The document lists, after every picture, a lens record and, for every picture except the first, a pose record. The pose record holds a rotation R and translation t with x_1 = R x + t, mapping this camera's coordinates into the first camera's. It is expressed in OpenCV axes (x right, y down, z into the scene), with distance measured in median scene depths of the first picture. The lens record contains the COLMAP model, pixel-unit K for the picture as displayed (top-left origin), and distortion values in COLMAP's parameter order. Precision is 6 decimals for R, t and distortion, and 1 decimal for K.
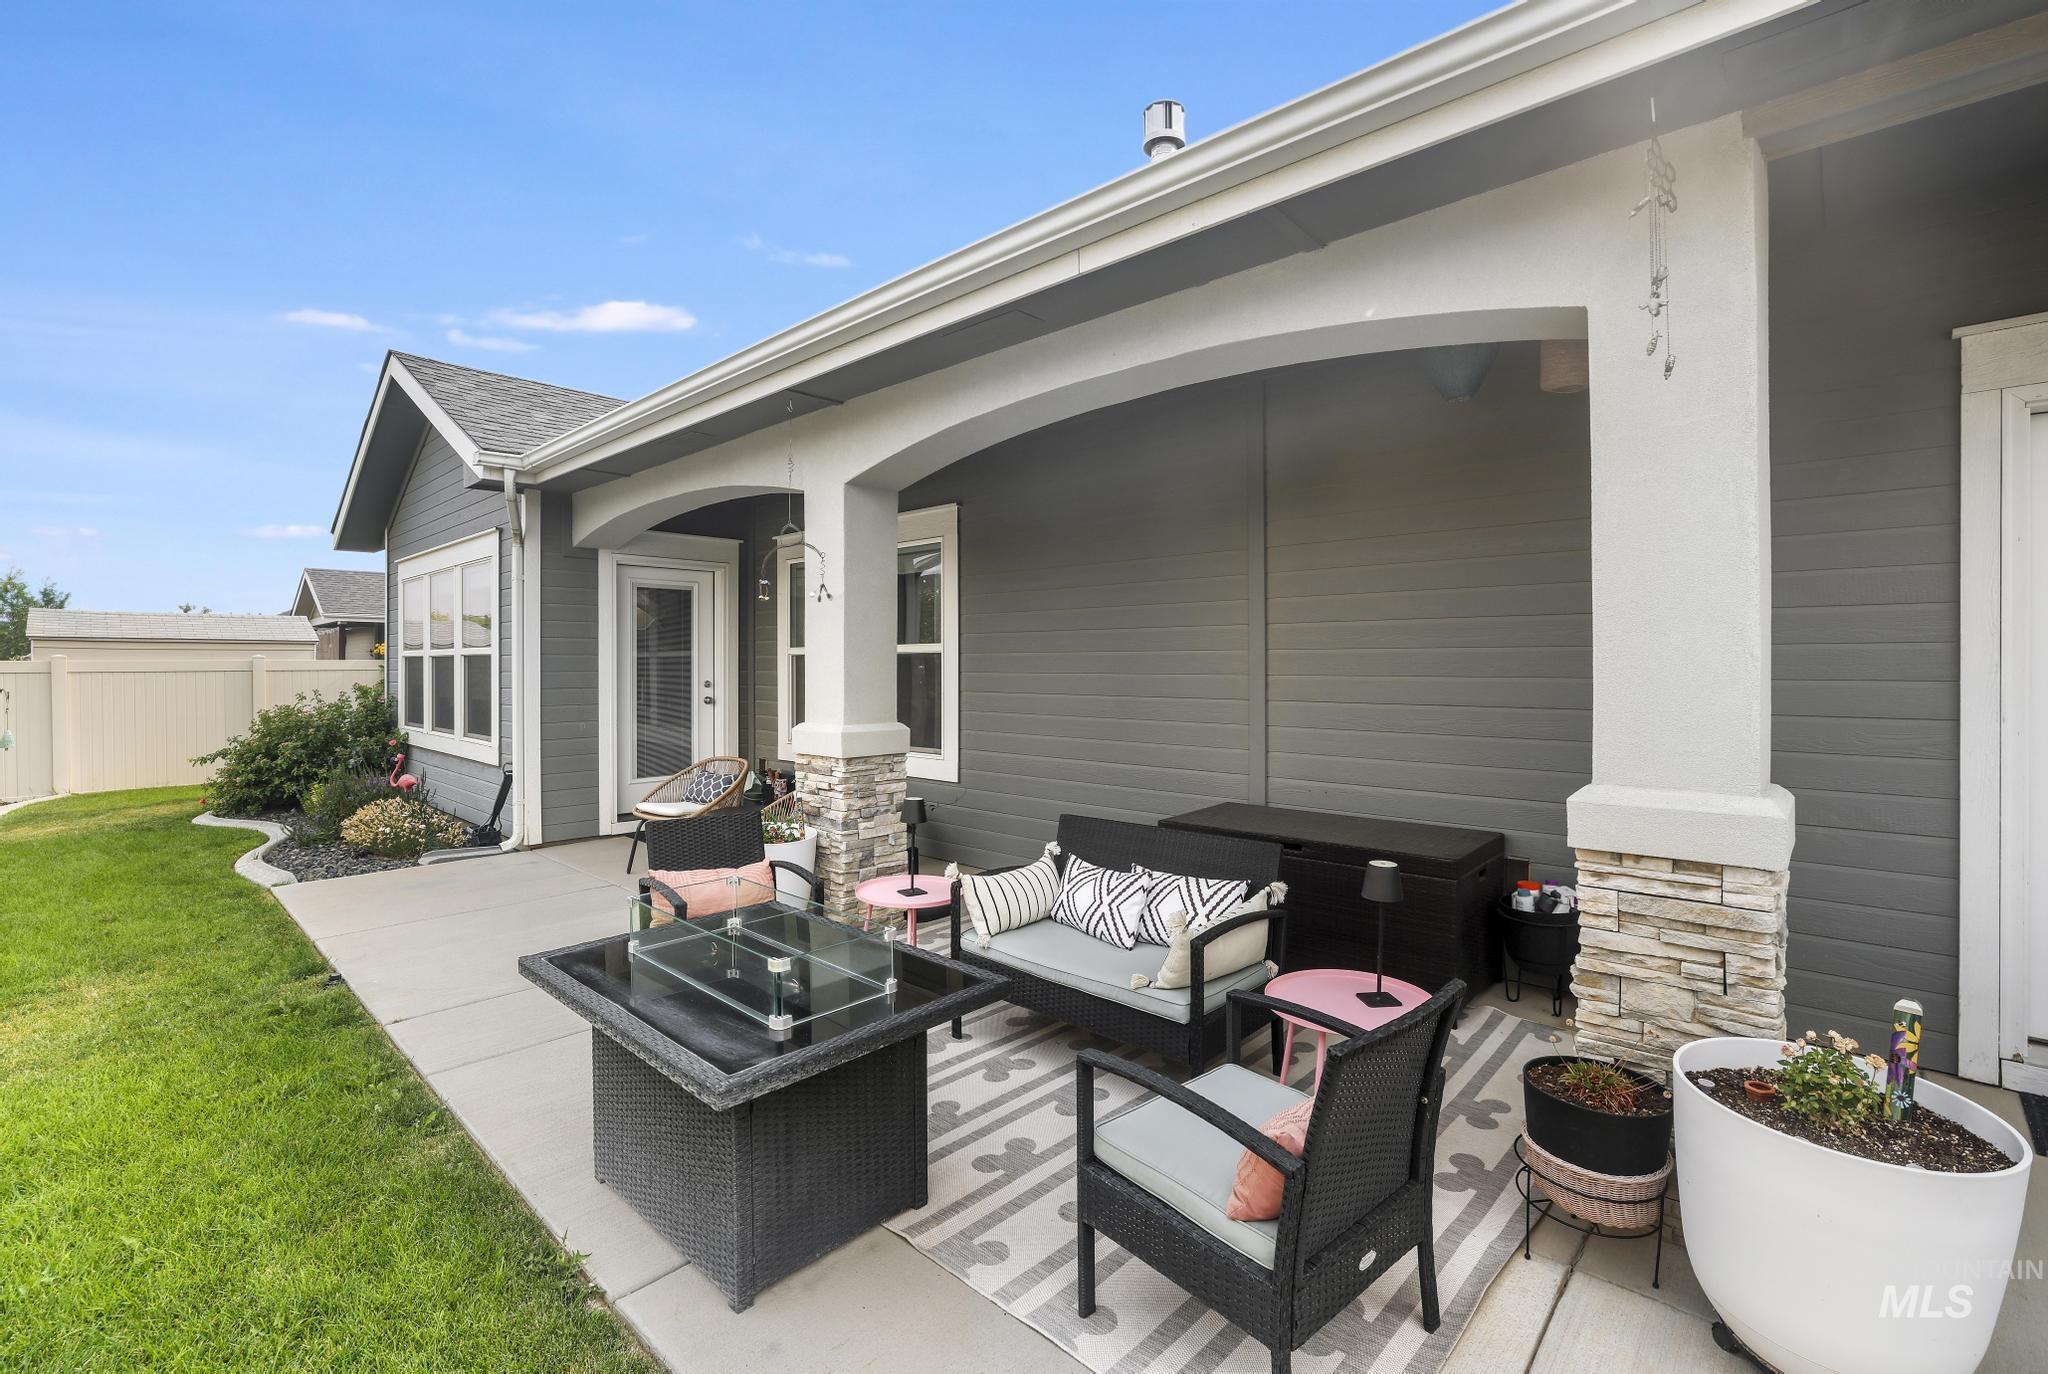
lens RADIAL K [[916.4, 0, 1015.5], [0, 916.4, 663.3], [0, 0, 1]] dist [-0.001361, -0.000075]
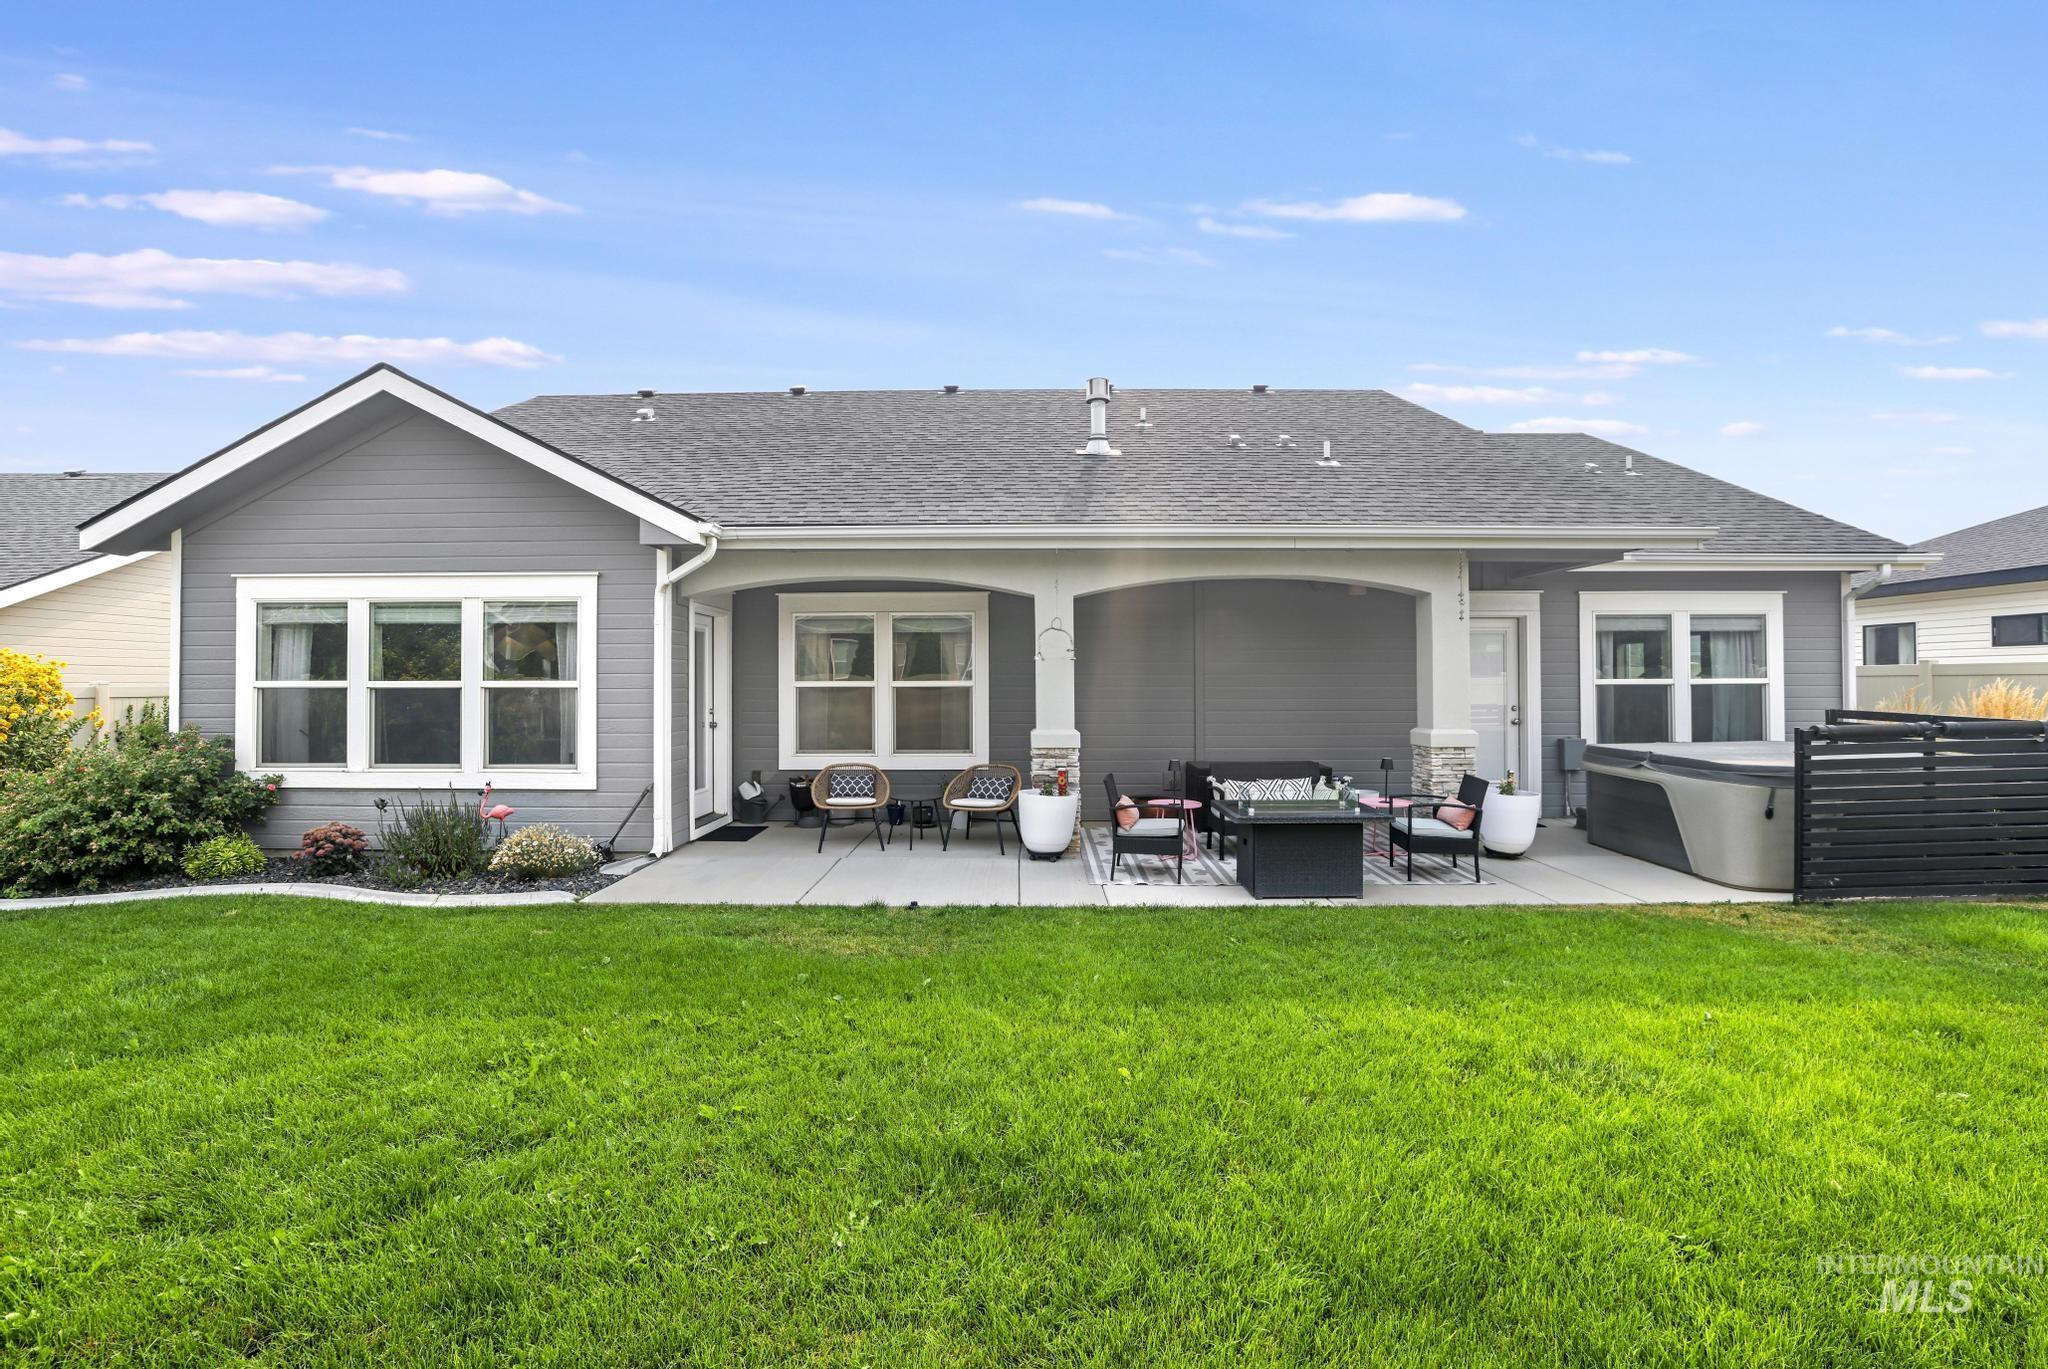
lens RADIAL K [[880.1, 0, 1027.5], [0, 880.1, 699.2], [0, 0, 1]] dist [-0.036536, 0.014710]
pose [[0.728915, -0.014489, 0.684451, -0.895895], [0.001173, 0.999801, 0.019915, -0.016812], [-0.684604, -0.013714, 0.728786, -0.120893]]
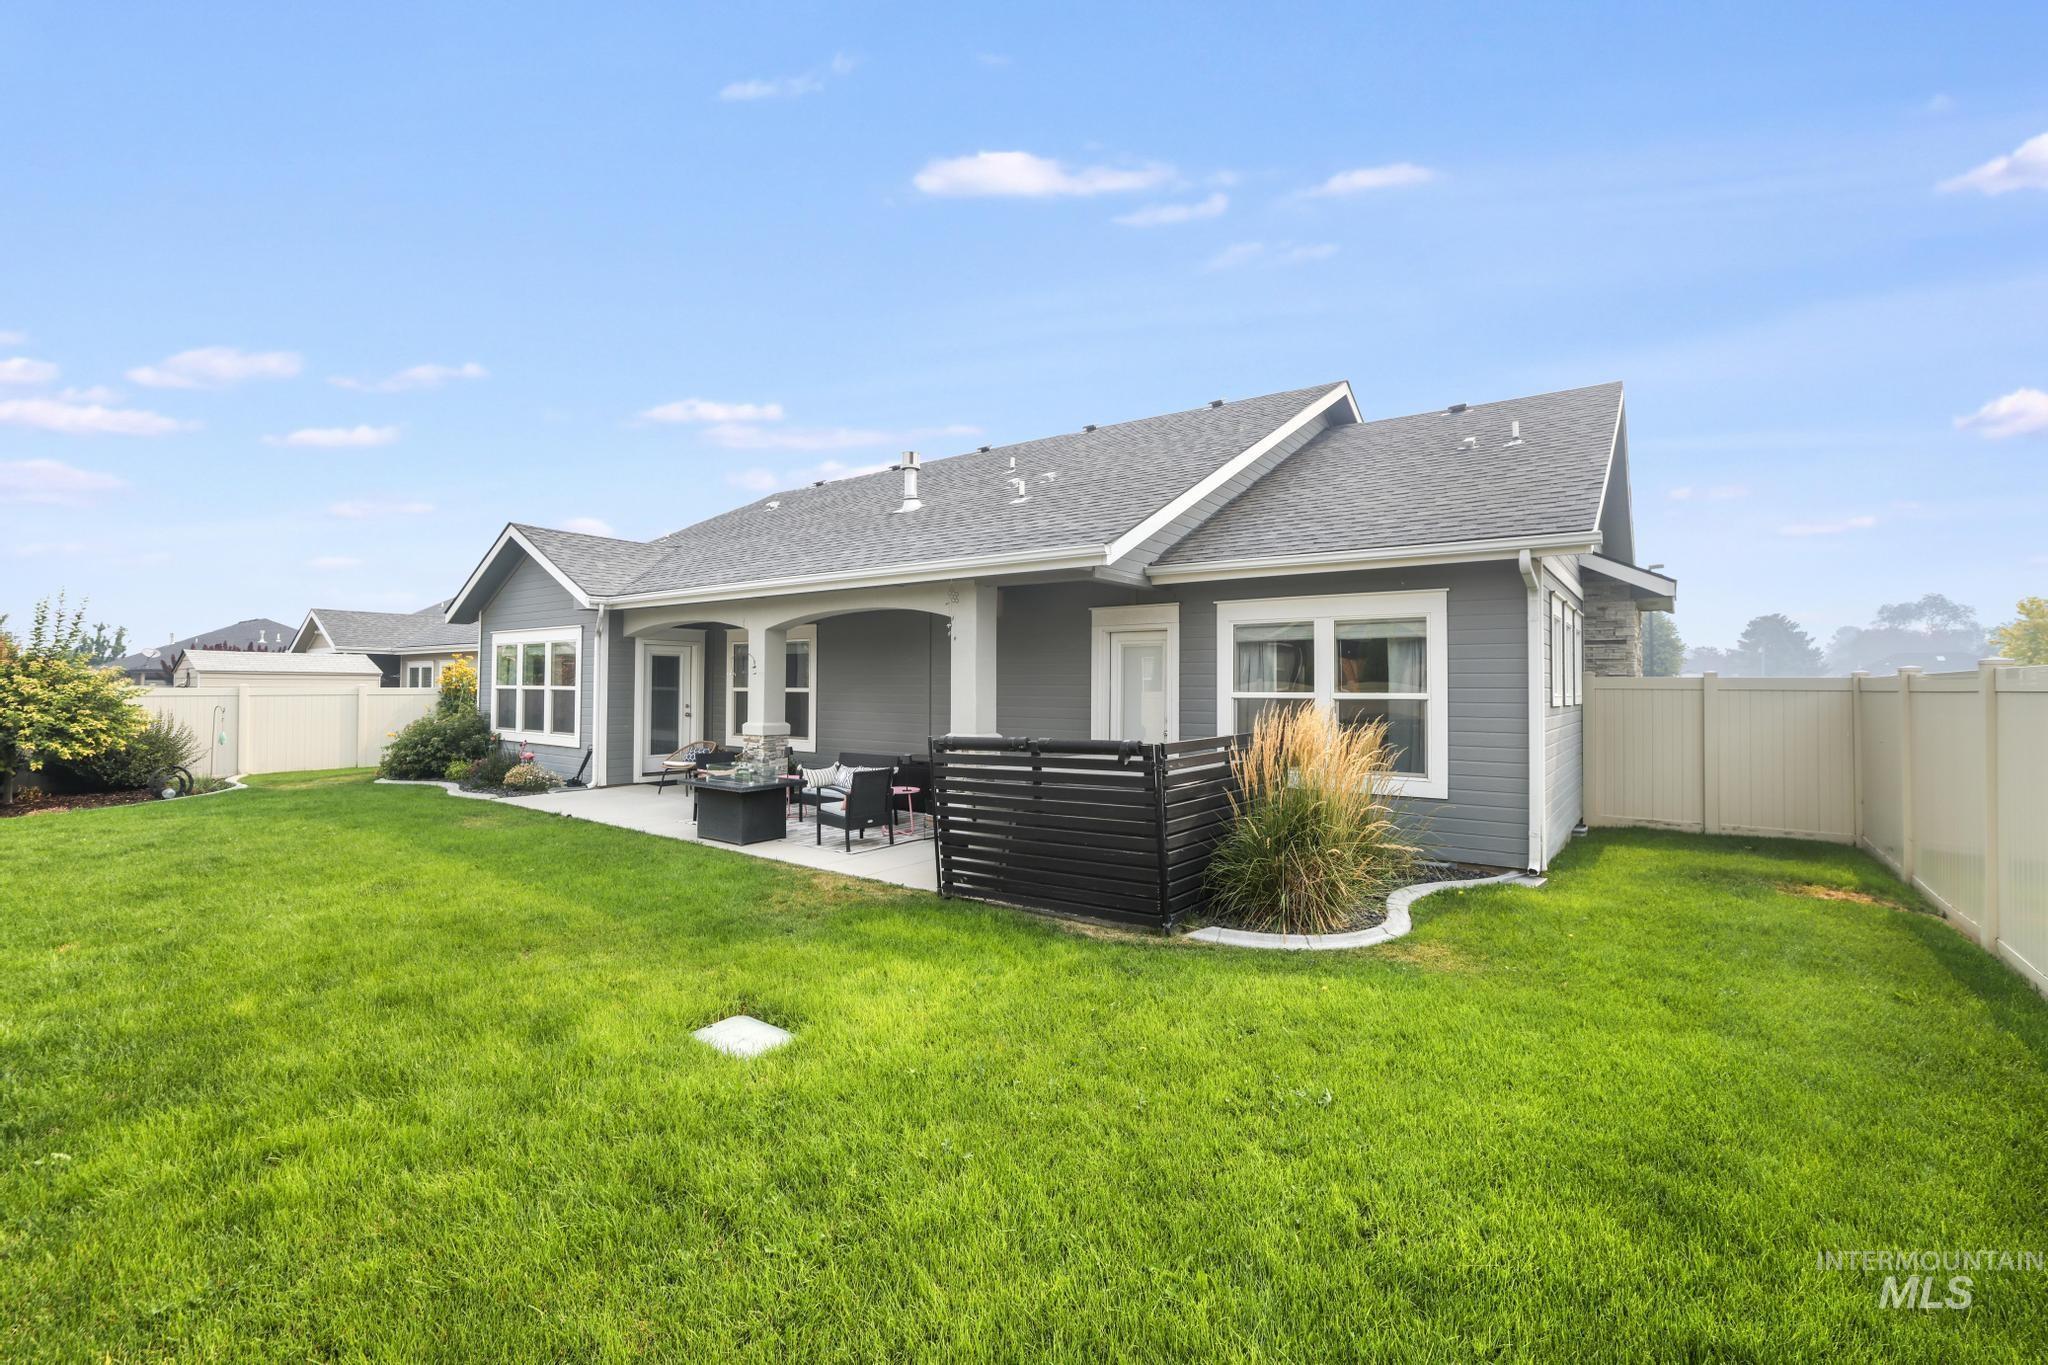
lens RADIAL K [[878.5, 0, 1024.0], [0, 878.5, 682.5], [0, 0, 1]] dist [-0.038701, 0.015833]
pose [[0.993315, 0.010375, 0.114966, 0.157694], [-0.009730, 0.999934, -0.006170, -0.023323], [-0.115023, 0.005010, 0.993350, -0.942630]]
